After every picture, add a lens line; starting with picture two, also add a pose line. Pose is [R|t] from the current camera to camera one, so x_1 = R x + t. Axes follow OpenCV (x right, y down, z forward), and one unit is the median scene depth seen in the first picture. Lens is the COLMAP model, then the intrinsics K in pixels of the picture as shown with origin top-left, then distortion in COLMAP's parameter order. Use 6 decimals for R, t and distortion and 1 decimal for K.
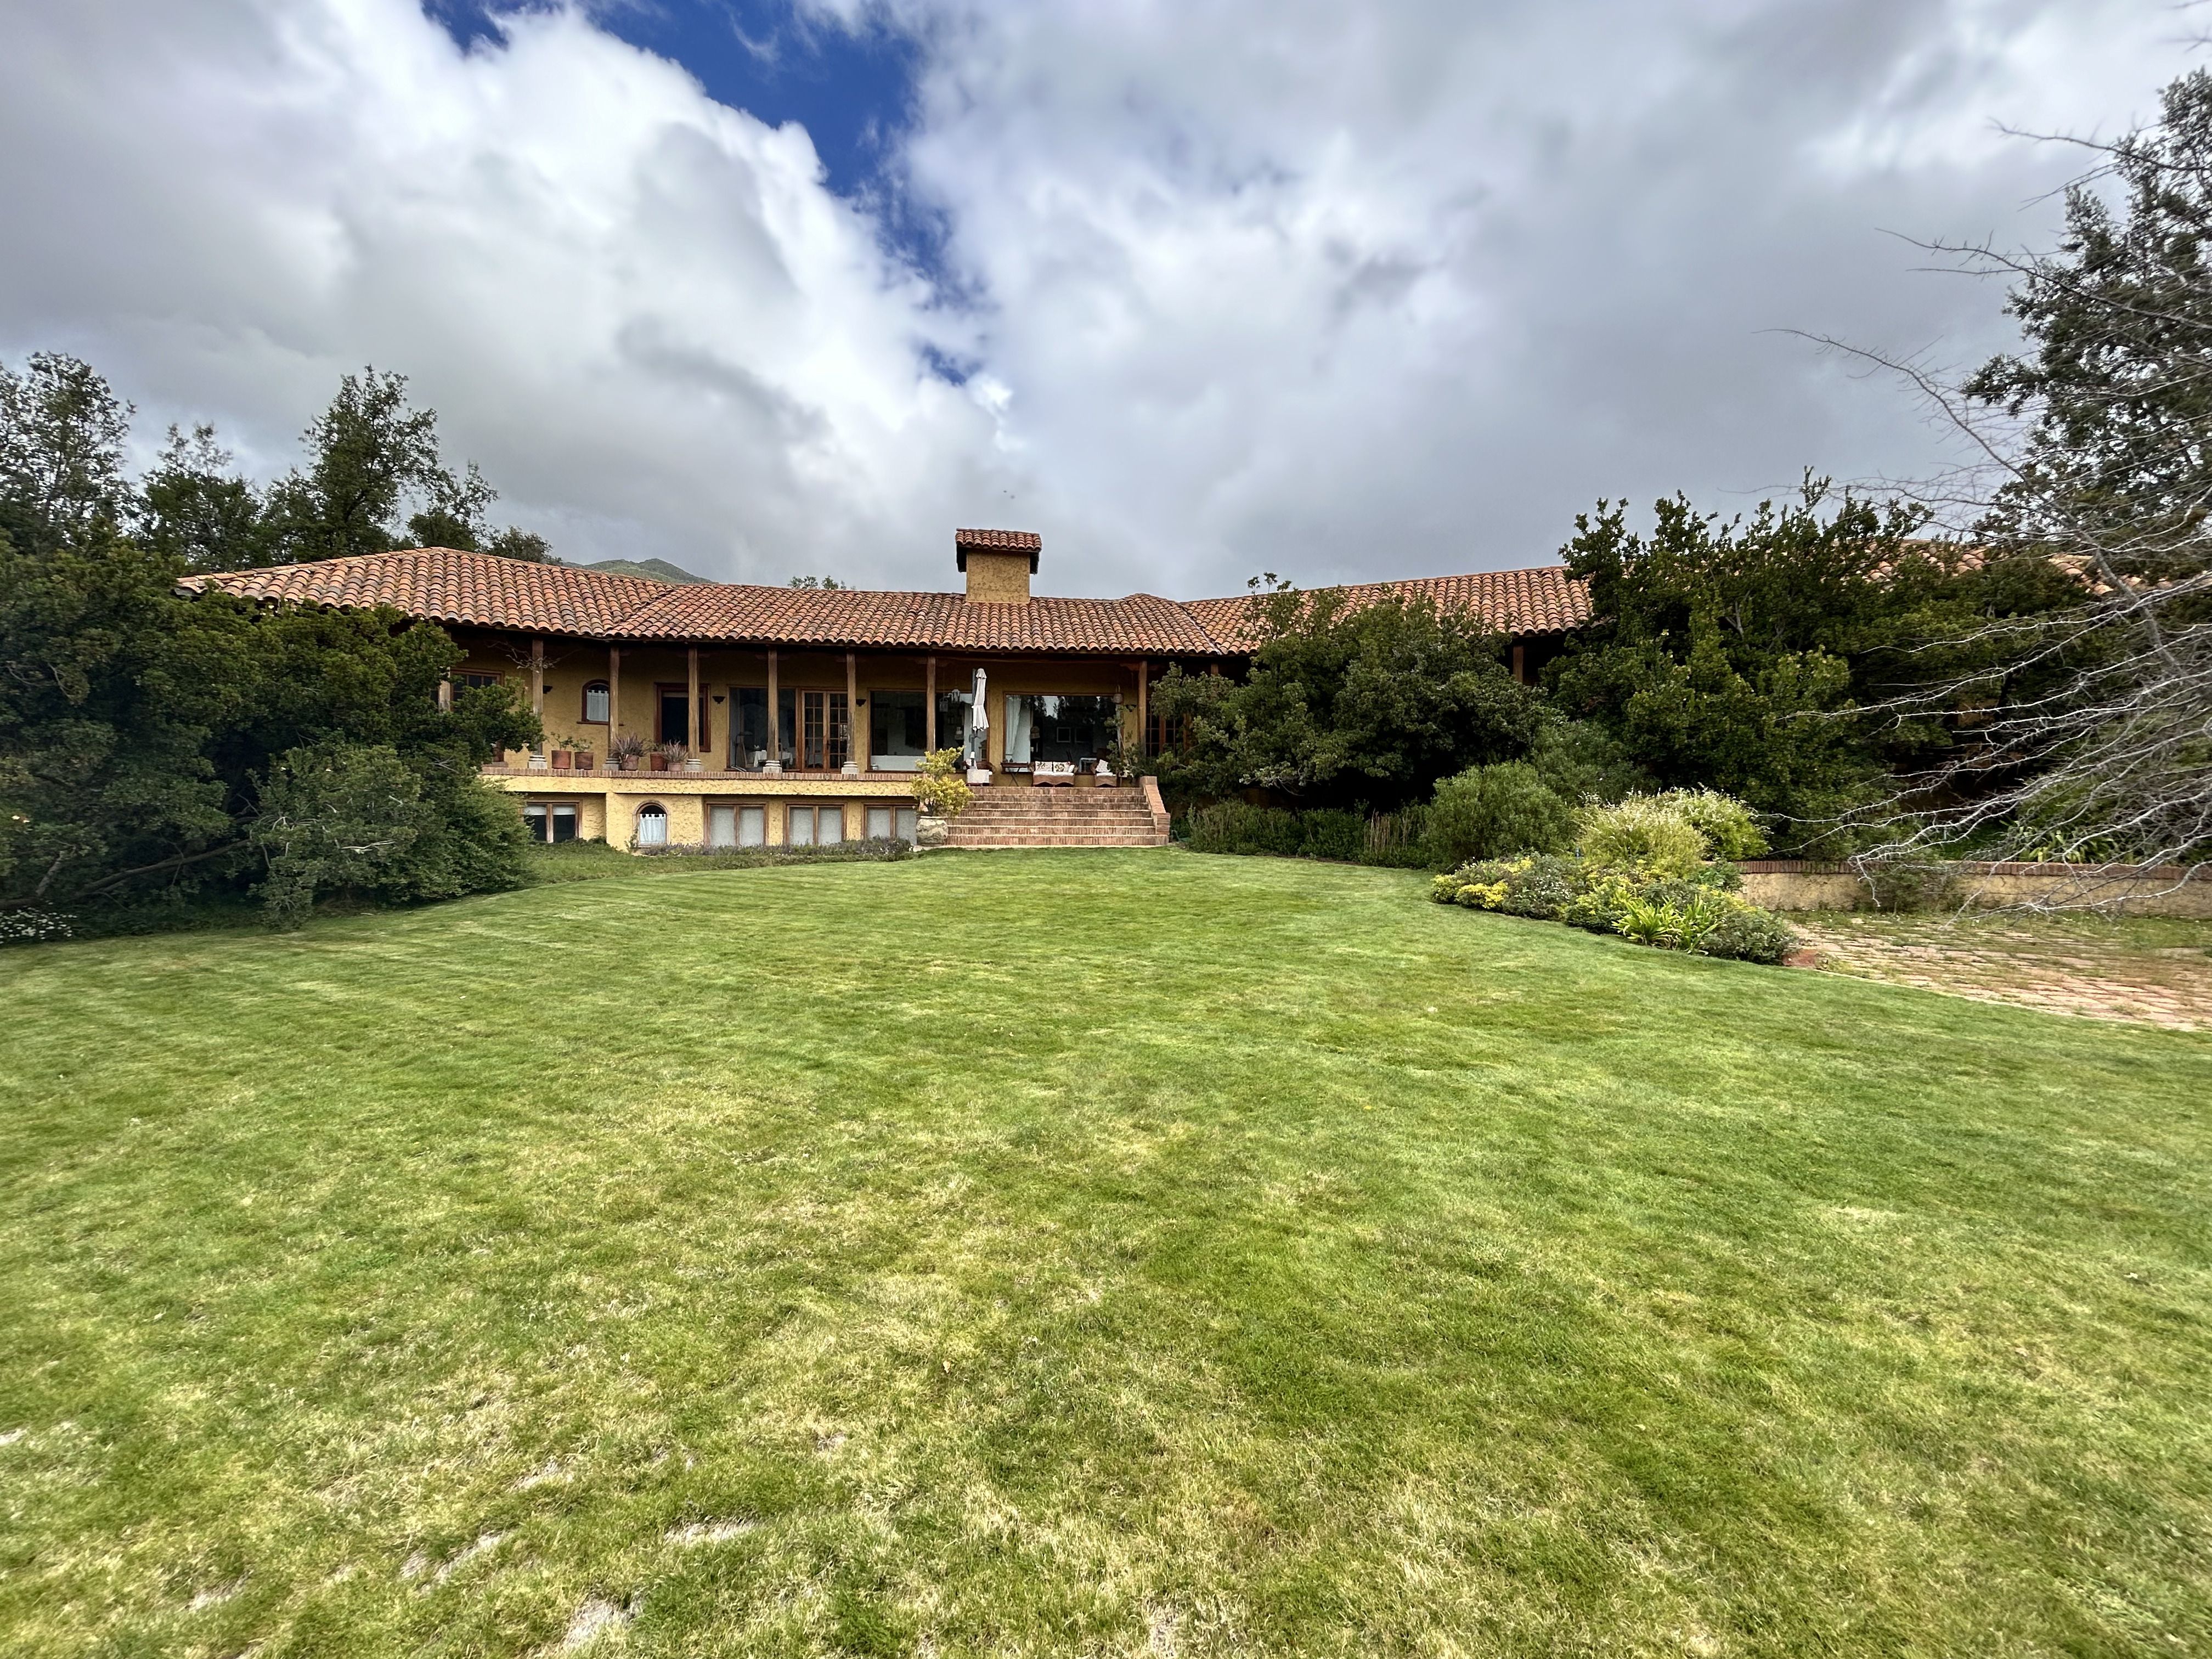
lens RADIAL K [[897.6, 0, 1105.6], [0, 897.6, 836.9], [0, 0, 1]] dist [-0.001746, 0.000821]
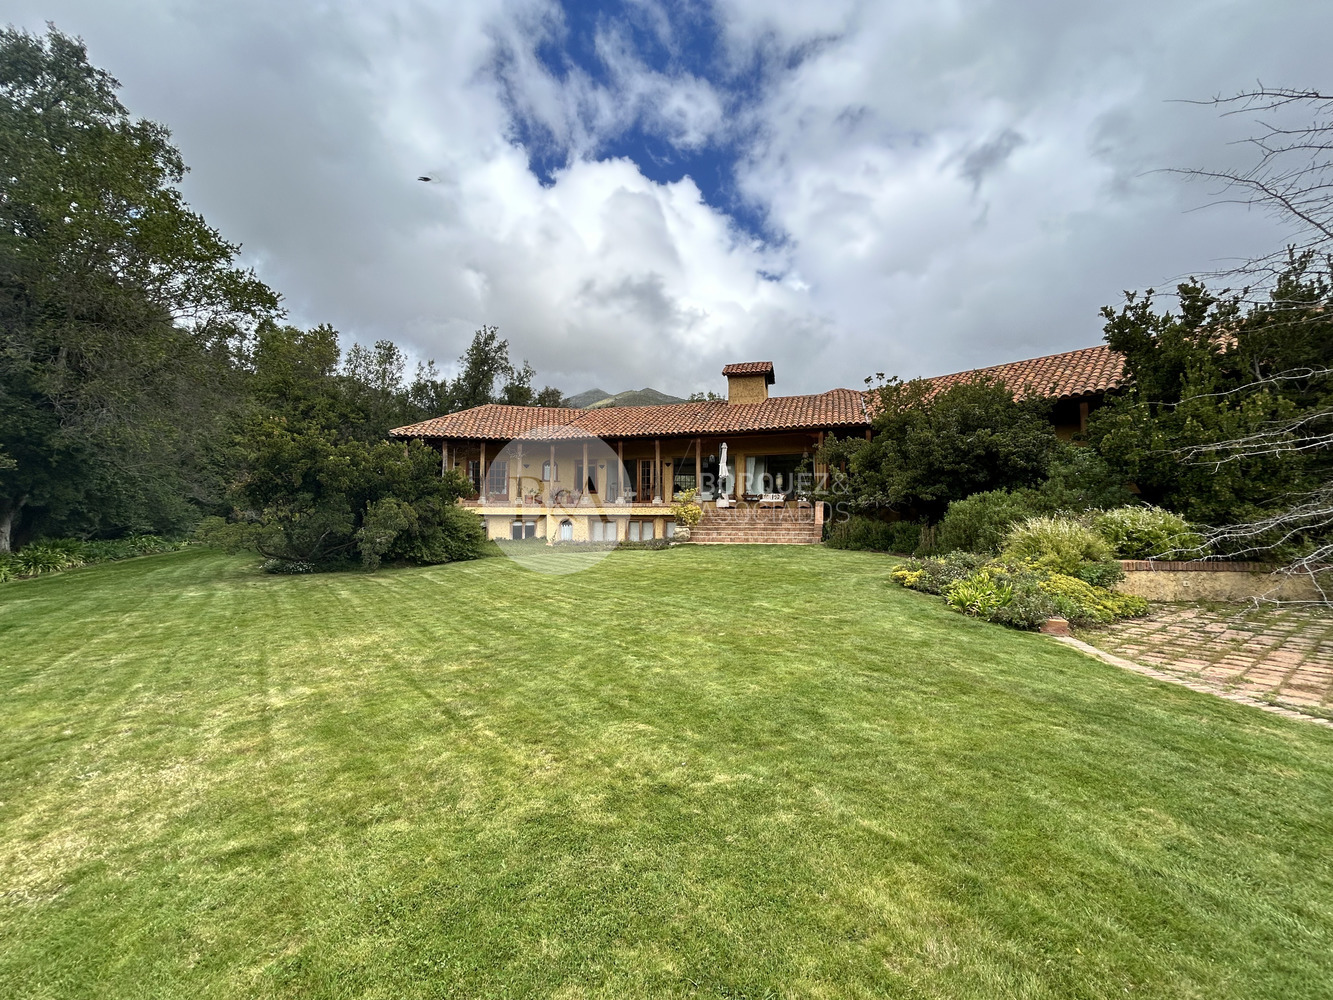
lens RADIAL K [[540.9, 0, 659.5], [0, 540.9, 502.5], [0, 0, 1]] dist [-0.001746, 0.000821]
pose [[0.907553, -0.018830, -0.419515, 0.194895], [-0.008144, 0.998017, -0.062415, -0.001541], [0.419859, 0.060061, 0.905600, -0.017620]]
